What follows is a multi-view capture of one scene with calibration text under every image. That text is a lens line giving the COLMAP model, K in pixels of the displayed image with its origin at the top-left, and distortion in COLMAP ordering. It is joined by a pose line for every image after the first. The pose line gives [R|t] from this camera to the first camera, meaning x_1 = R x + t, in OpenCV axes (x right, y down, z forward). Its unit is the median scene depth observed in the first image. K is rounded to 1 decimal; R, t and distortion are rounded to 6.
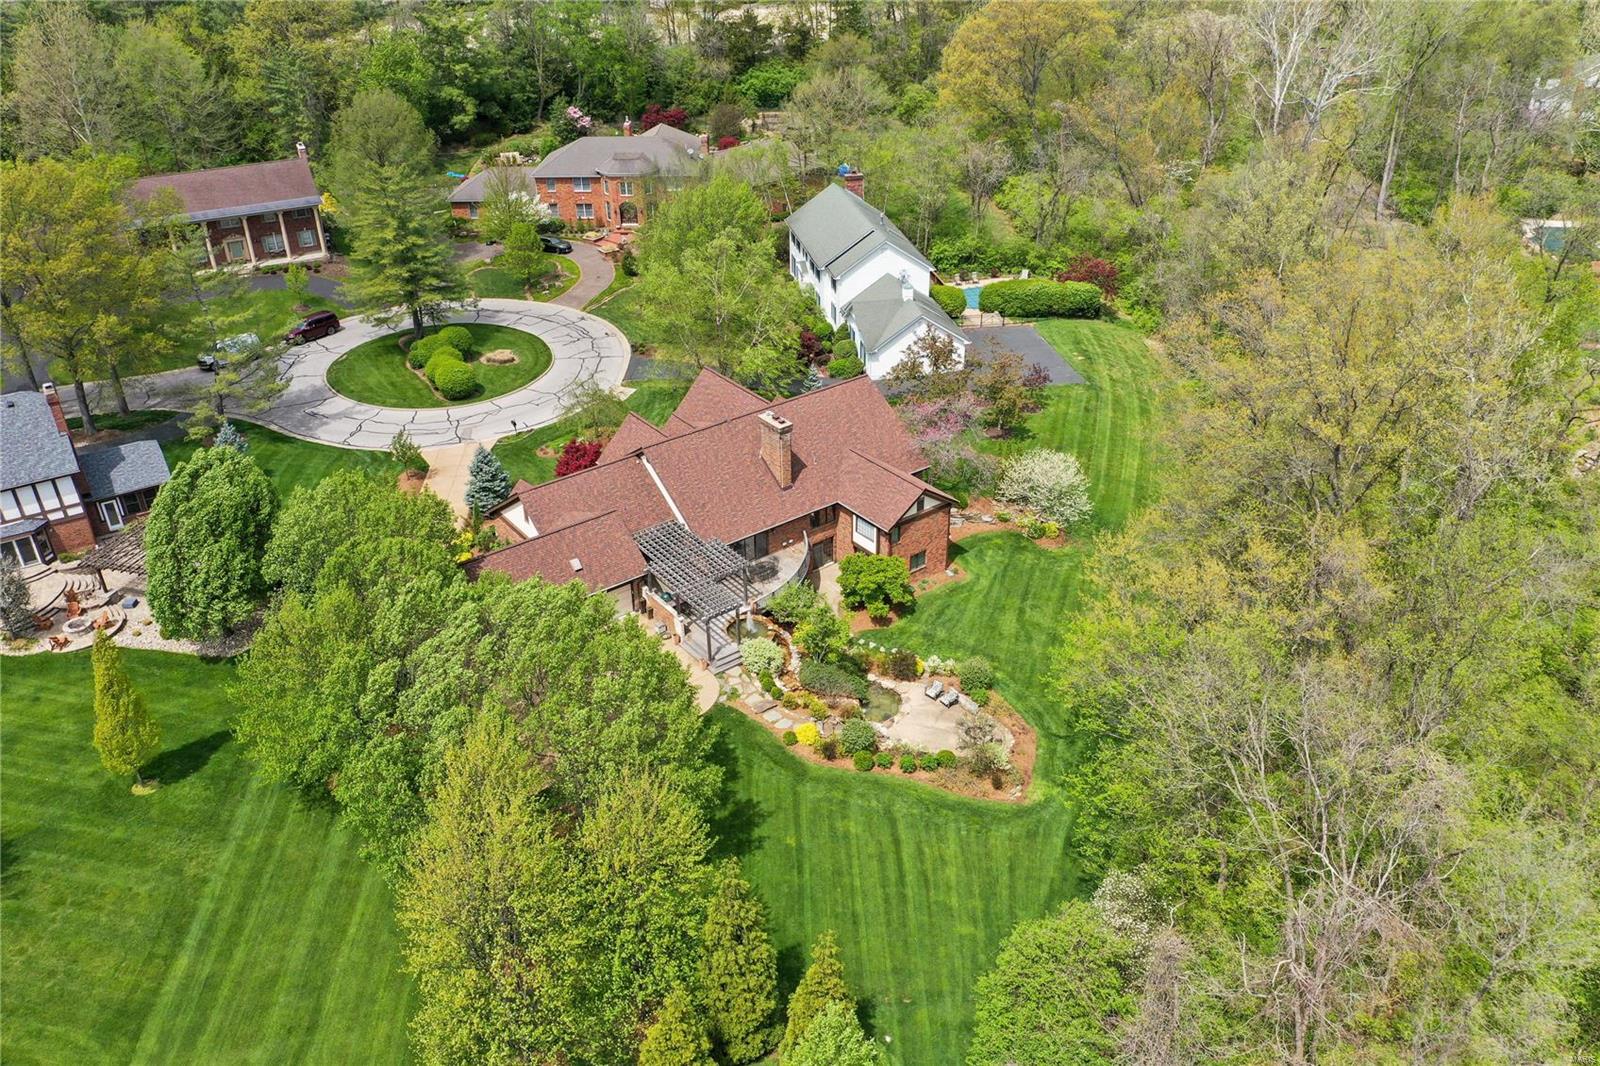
lens RADIAL K [[1209.4, 0, 824.4], [0, 1209.4, 421.8], [0, 0, 1]] dist [-0.010162, -0.004559]
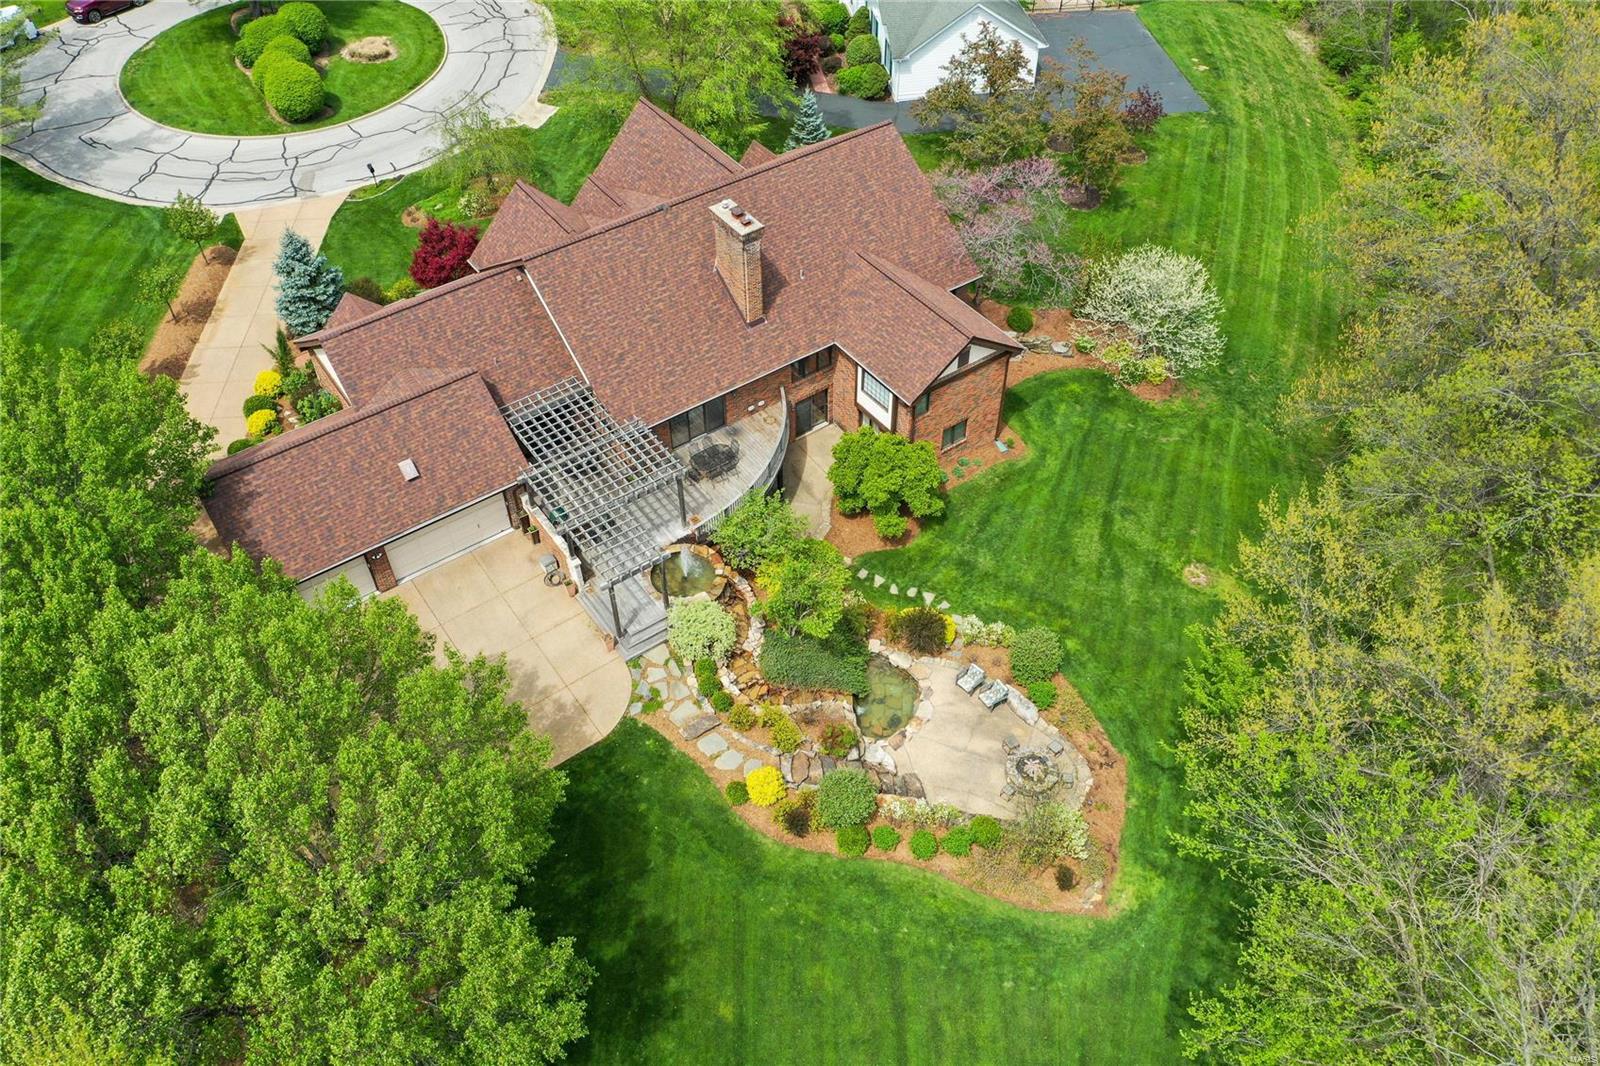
lens RADIAL K [[1209.4, 0, 824.4], [0, 1209.4, 421.8], [0, 0, 1]] dist [-0.010162, -0.004559]
pose [[0.999435, 0.028280, -0.018170, 0.018681], [-0.021377, 0.951884, 0.305713, -0.093079], [0.025941, -0.305151, 0.951950, 0.381972]]
